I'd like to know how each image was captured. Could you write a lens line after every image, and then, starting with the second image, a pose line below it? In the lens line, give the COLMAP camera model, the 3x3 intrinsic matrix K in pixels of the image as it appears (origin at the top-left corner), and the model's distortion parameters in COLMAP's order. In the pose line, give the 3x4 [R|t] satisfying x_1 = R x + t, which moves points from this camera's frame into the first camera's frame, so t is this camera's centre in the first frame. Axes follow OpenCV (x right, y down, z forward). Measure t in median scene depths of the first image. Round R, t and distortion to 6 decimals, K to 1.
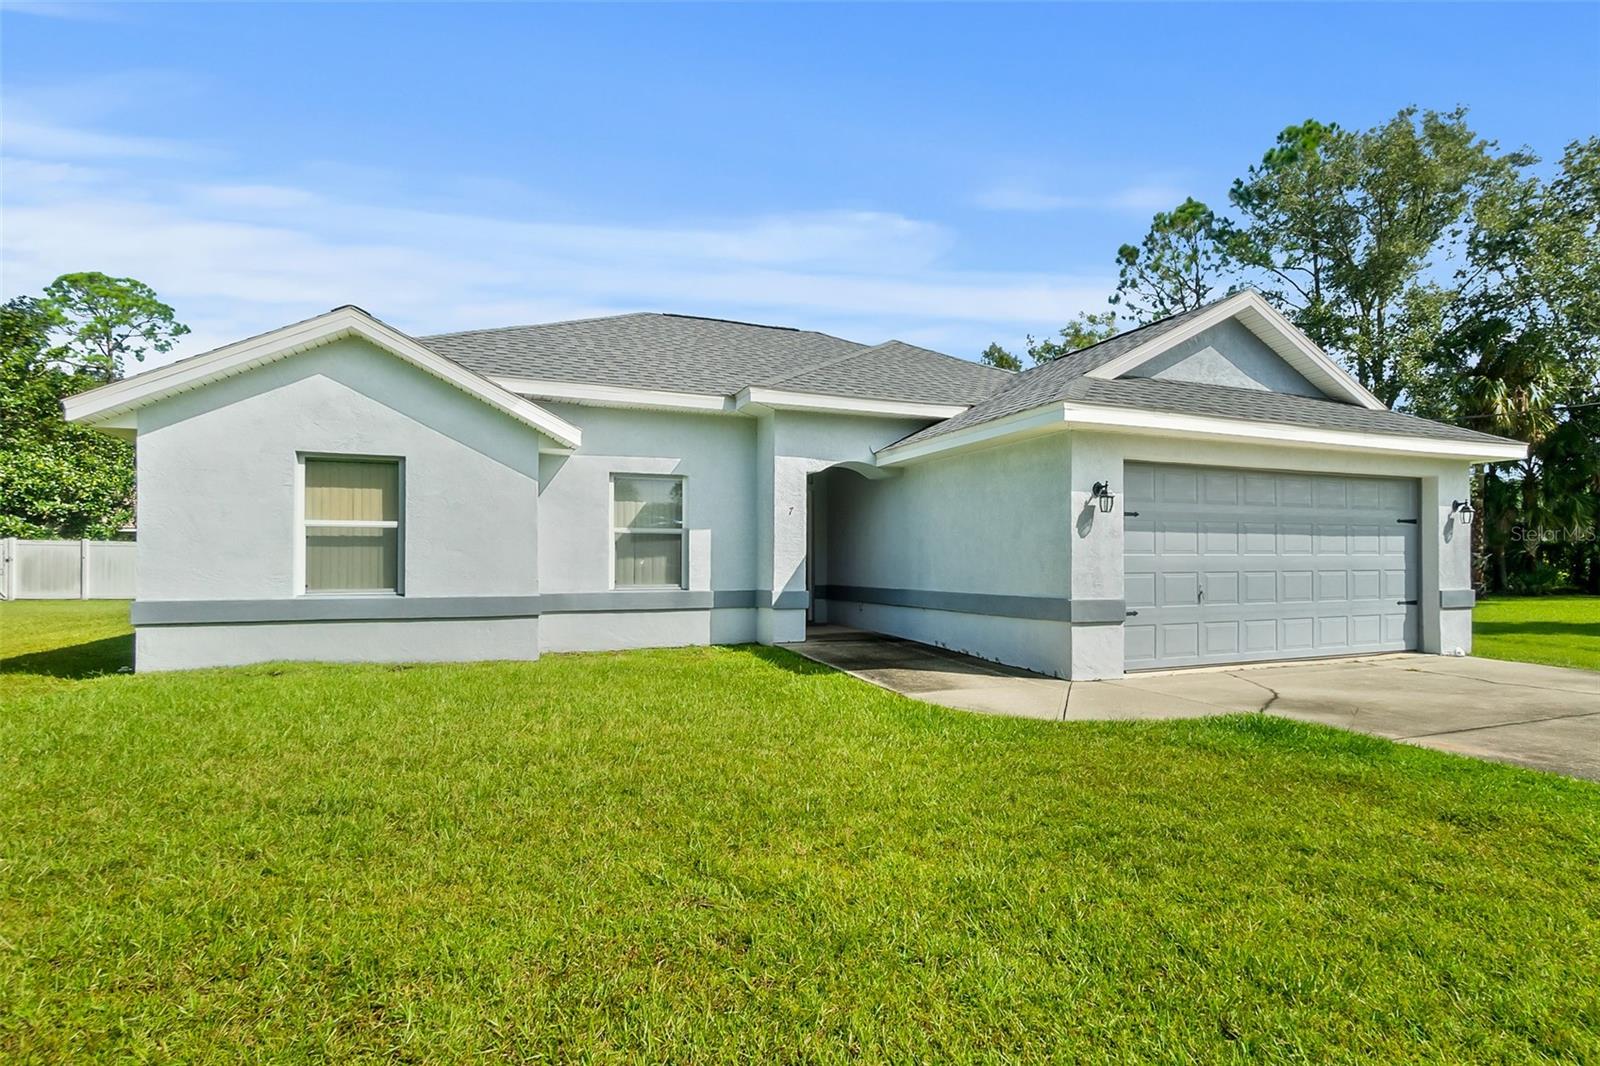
lens RADIAL K [[680.8, 0, 798.7], [0, 680.8, 558.4], [0, 0, 1]] dist [-0.000523, -0.000056]
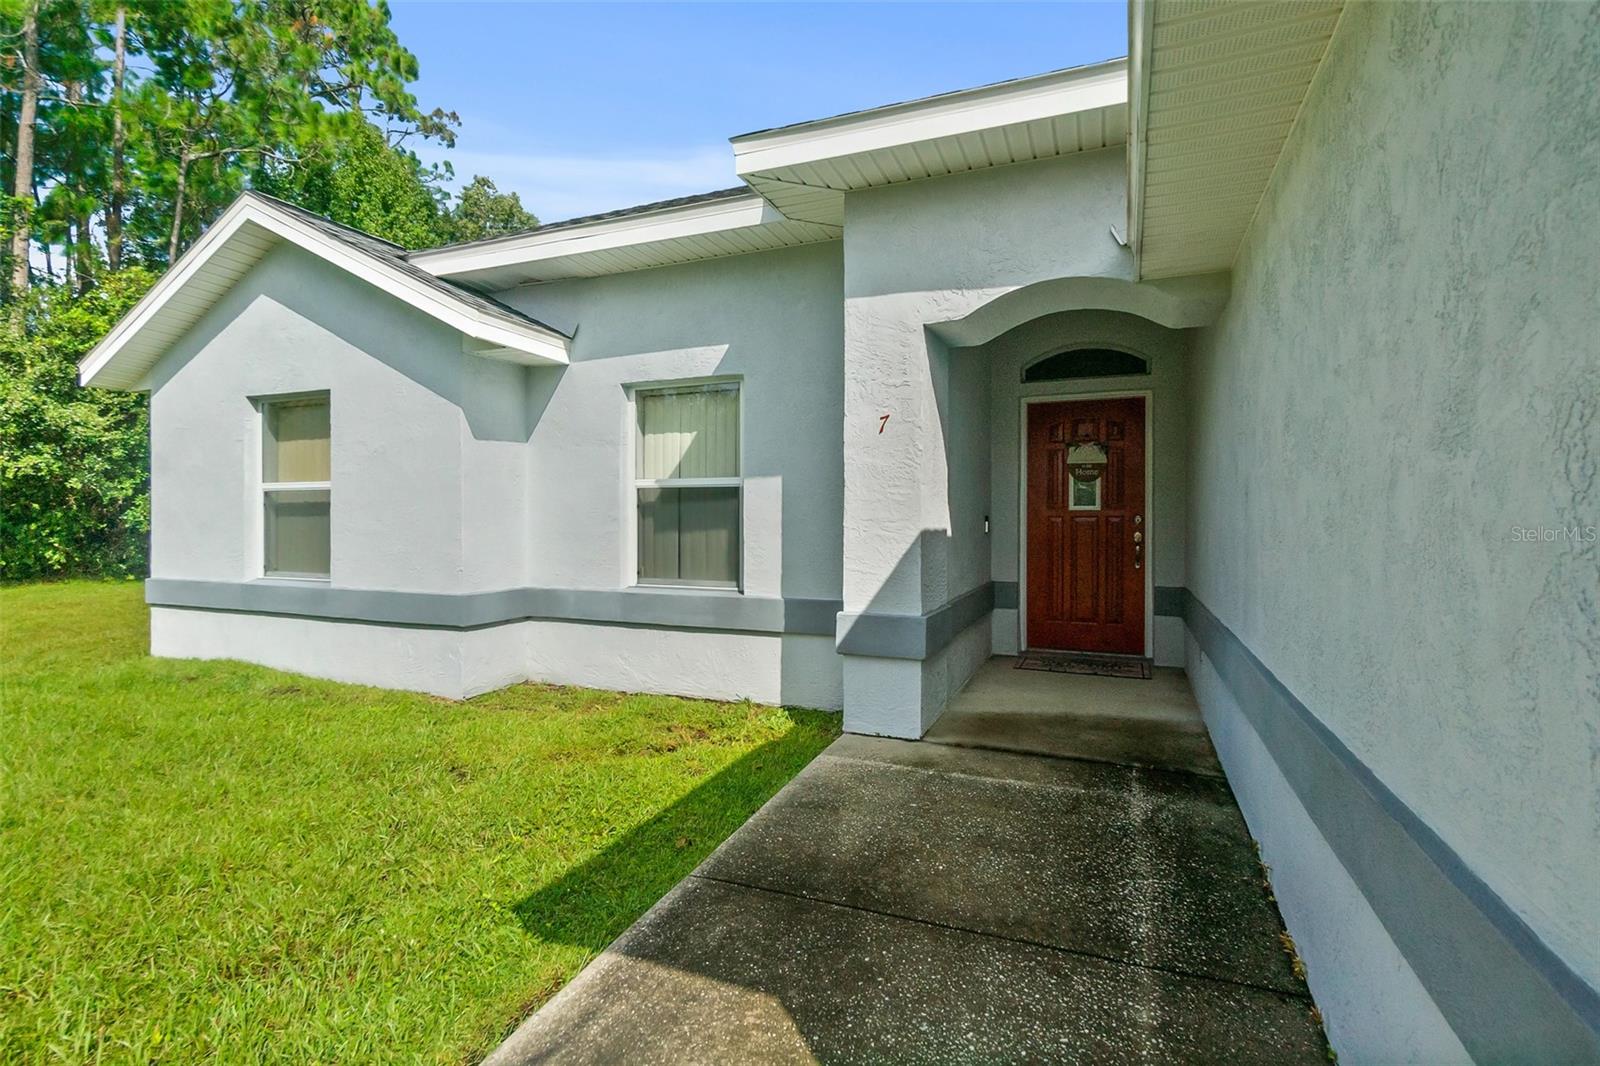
lens RADIAL K [[758.2, 0, 800.0], [0, 758.2, 533.0], [0, 0, 1]] dist [0.002426, 0.000376]
pose [[0.741741, 0.010482, -0.670605, 0.265988], [0.001209, 0.999855, 0.016965, -0.010514], [0.670685, -0.013394, 0.741621, 0.617115]]
